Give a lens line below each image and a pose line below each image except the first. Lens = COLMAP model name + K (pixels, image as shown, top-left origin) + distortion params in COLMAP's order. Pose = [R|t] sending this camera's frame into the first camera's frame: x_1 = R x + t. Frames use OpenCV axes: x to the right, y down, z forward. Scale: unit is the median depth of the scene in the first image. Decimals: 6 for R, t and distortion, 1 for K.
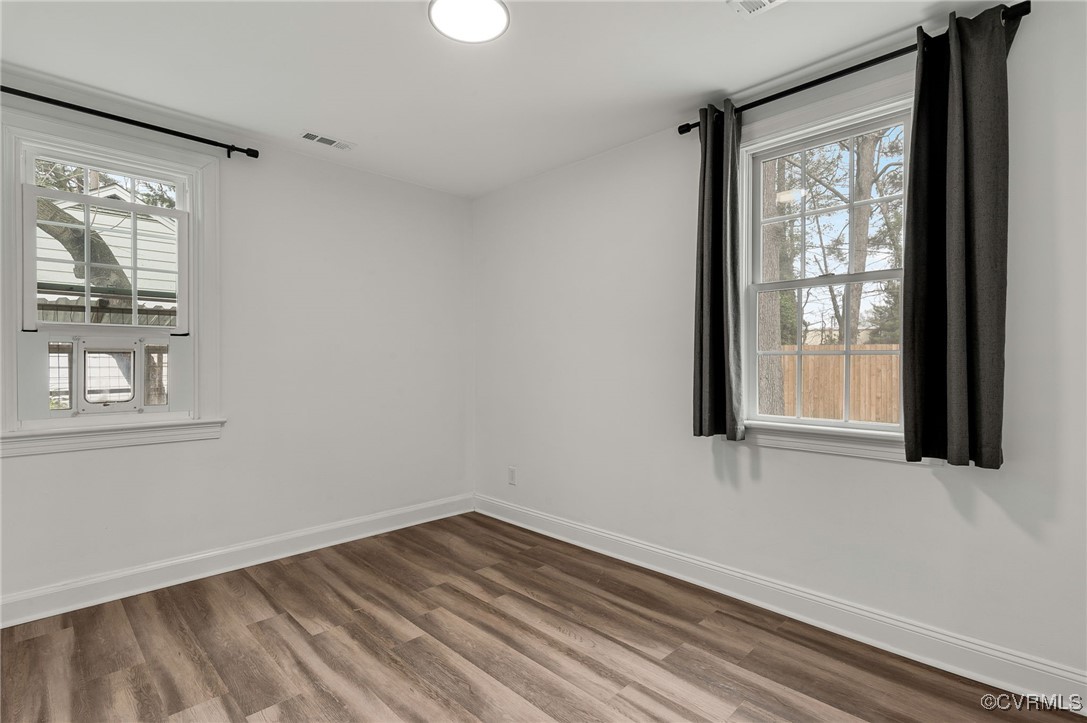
lens RADIAL K [[527.8, 0, 540.6], [0, 527.8, 356.6], [0, 0, 1]] dist [0.014989, 0.001215]
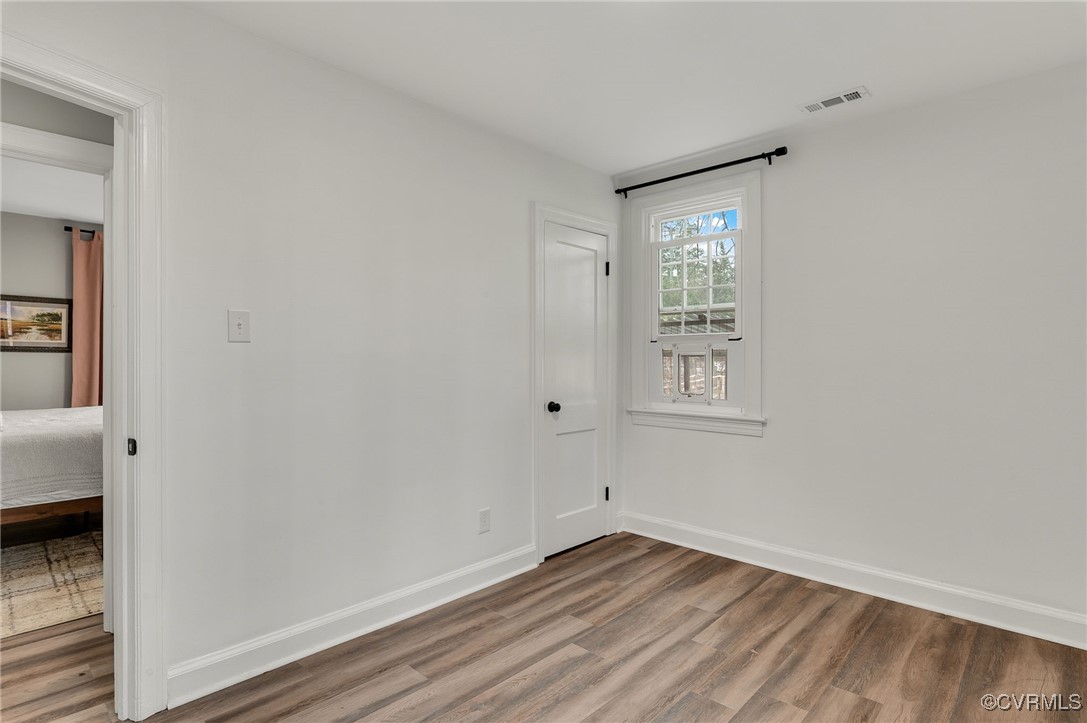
lens RADIAL K [[548.8, 0, 549.9], [0, 548.8, 356.6], [0, 0, 1]] dist [0.001017, 0.000599]
pose [[0.063316, -0.003009, -0.997989, 0.500667], [0.003297, 0.999991, -0.002806, -0.003321], [0.997988, -0.003113, 0.063325, 0.577138]]
